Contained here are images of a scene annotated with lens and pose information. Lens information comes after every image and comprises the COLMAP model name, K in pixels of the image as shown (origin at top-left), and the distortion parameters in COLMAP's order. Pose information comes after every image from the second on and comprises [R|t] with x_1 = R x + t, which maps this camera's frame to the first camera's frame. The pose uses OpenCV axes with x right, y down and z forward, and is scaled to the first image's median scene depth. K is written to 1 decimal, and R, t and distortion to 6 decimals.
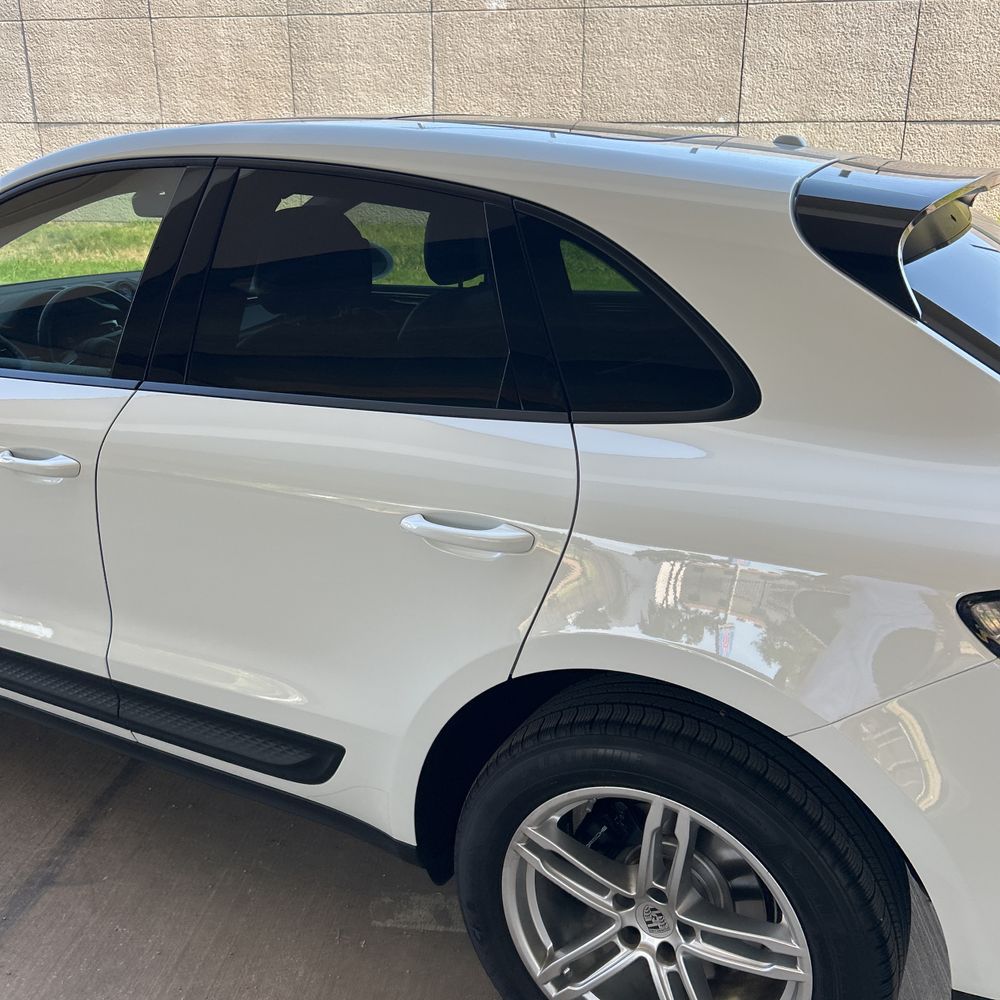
lens RADIAL K [[988.7, 0, 512.9], [0, 988.7, 516.7], [0, 0, 1]] dist [0.000746, 0.016471]
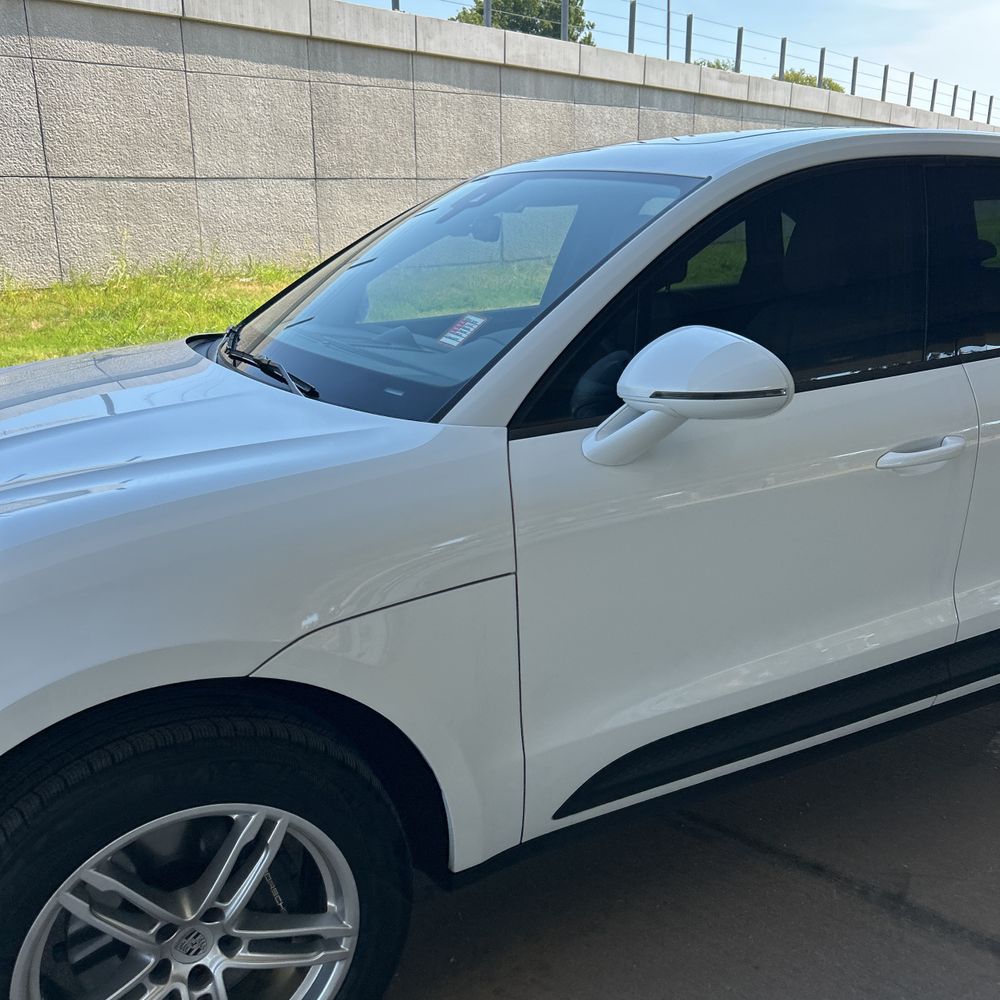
lens RADIAL K [[1011.1, 0, 485.7], [0, 1011.1, 499.3], [0, 0, 1]] dist [0.008879, 0.004015]
pose [[0.591350, -0.236198, 0.771048, -0.745291], [0.296205, 0.952928, 0.064742, -0.100099], [-0.750045, 0.190103, 0.633477, 0.325067]]
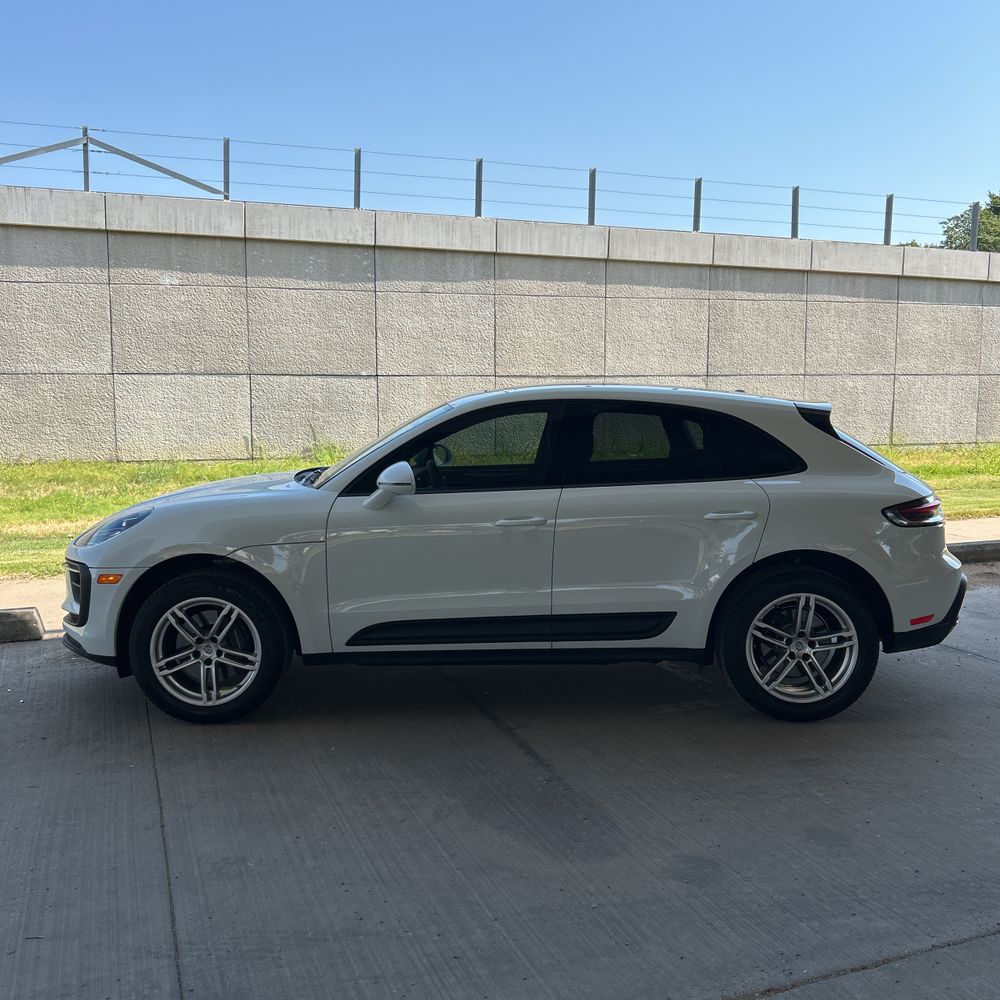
lens RADIAL K [[987.3, 0, 495.3], [0, 987.3, 484.7], [0, 0, 1]] dist [0.096100, -0.242872]
pose [[0.897330, -0.044396, 0.439121, -0.753169], [0.157793, 0.961440, -0.225242, 0.183427], [-0.412189, 0.271407, 0.869735, -0.511221]]
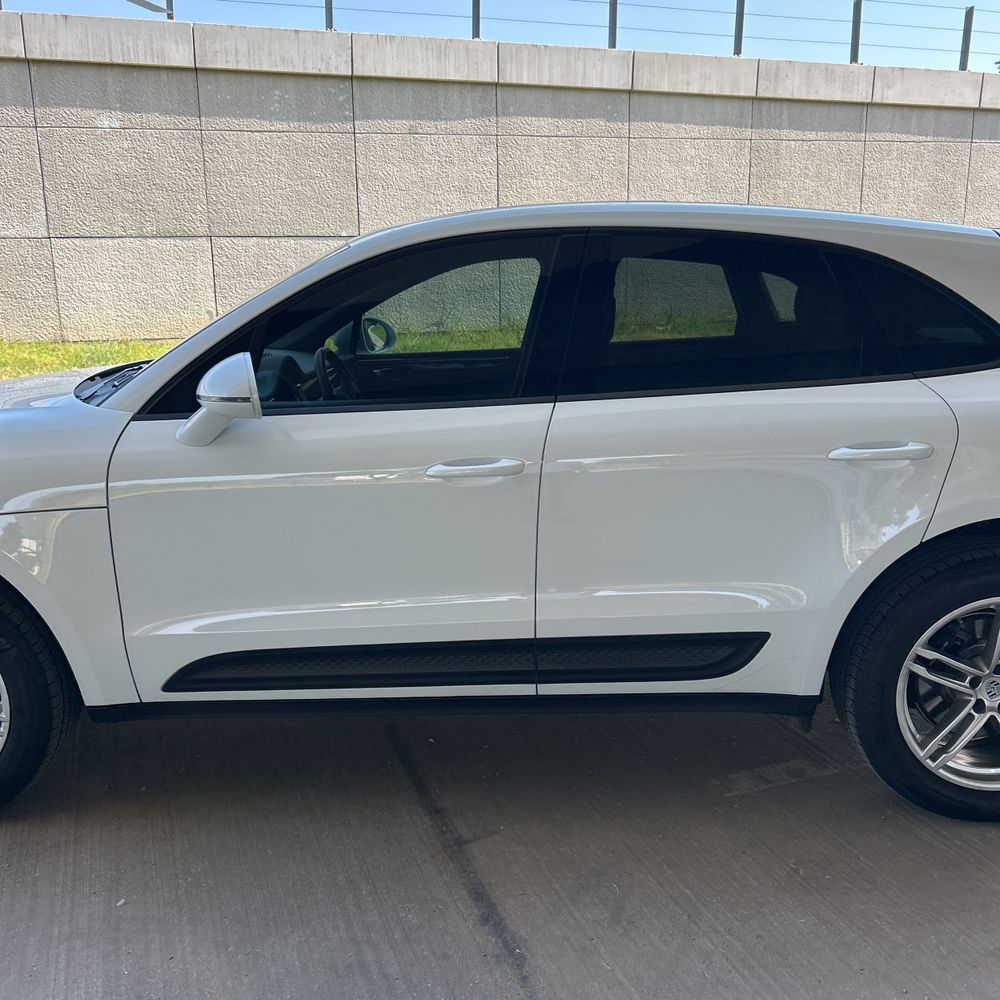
lens RADIAL K [[1007.7, 0, 500.0], [0, 1007.7, 500.0], [0, 0, 1]] dist [0.007603, 0.017819]
pose [[0.902059, -0.113605, 0.416393, -0.470662], [0.165993, 0.981852, -0.091723, 0.050324], [-0.398416, 0.151858, 0.904546, -0.073708]]
